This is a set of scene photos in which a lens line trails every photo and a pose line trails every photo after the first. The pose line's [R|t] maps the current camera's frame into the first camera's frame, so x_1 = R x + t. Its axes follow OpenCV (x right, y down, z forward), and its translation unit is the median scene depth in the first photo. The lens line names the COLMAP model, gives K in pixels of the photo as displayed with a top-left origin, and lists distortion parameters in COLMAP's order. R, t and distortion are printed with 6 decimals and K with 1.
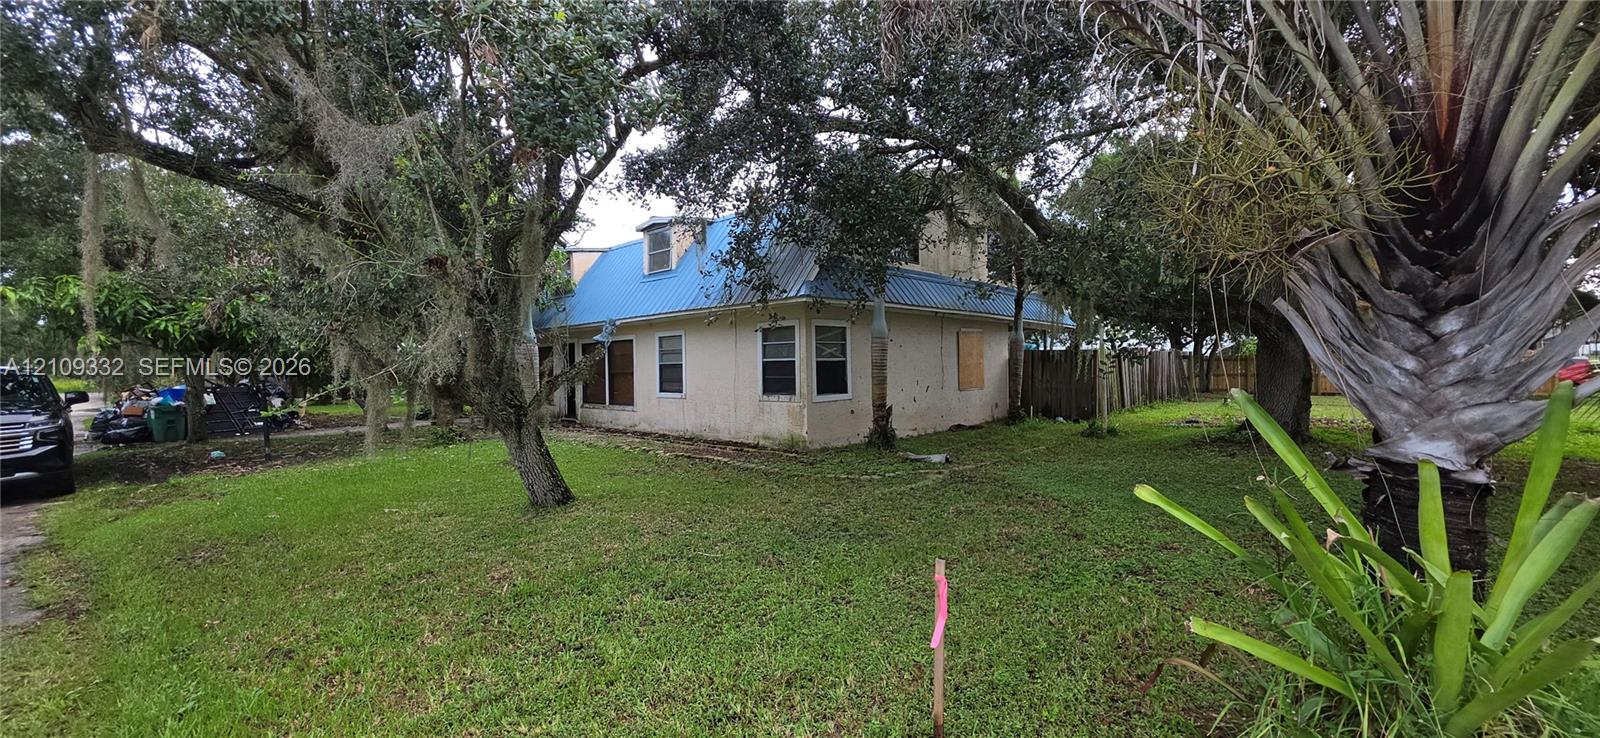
lens RADIAL K [[622.6, 0, 811.1], [0, 622.6, 365.9], [0, 0, 1]] dist [-0.001784, 0.000124]
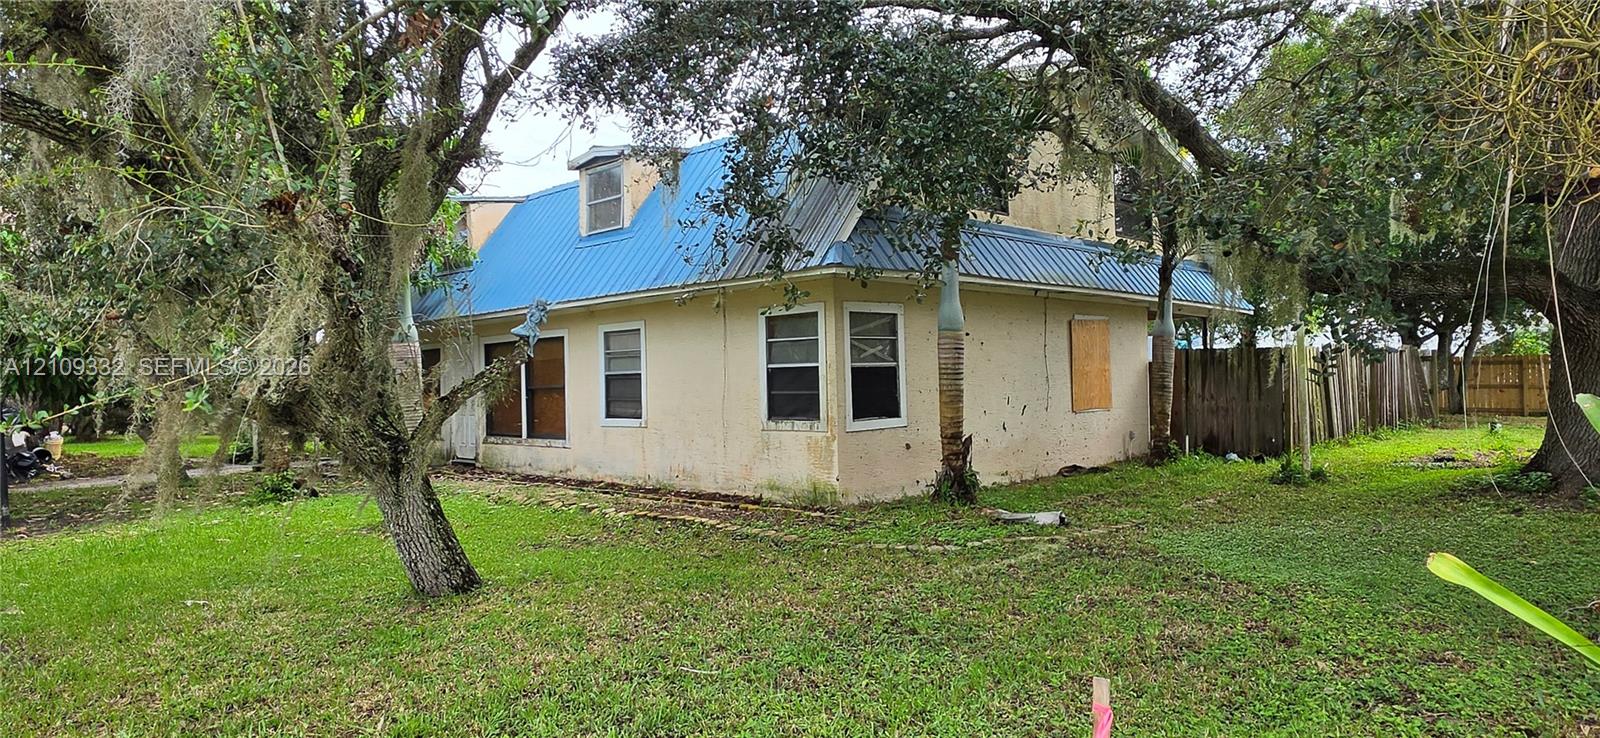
lens RADIAL K [[944.4, 0, 794.3], [0, 944.4, 372.6], [0, 0, 1]] dist [-0.002414, -0.000258]
pose [[0.999813, -0.006567, -0.018206, -0.035328], [0.006353, 0.999910, -0.011793, 0.009639], [0.018282, 0.011675, 0.999765, 0.031094]]
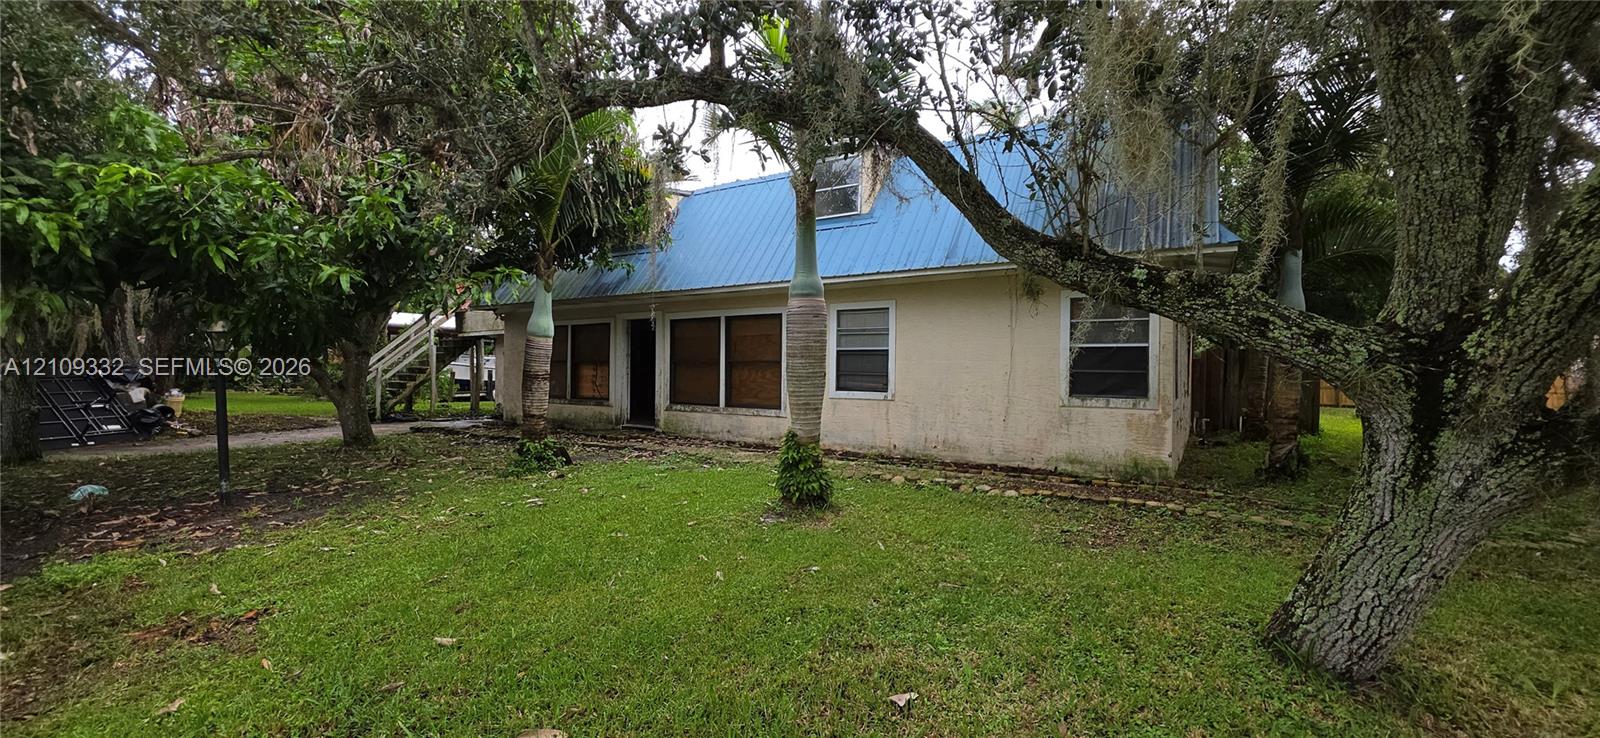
lens RADIAL K [[622.6, 0, 805.4], [0, 622.6, 365.1], [0, 0, 1]] dist [-0.001784, 0.000124]
pose [[0.982315, 0.029303, 0.184927, -0.490817], [-0.027333, 0.999539, -0.013194, 0.029226], [-0.185228, 0.007906, 0.982664, 0.393587]]
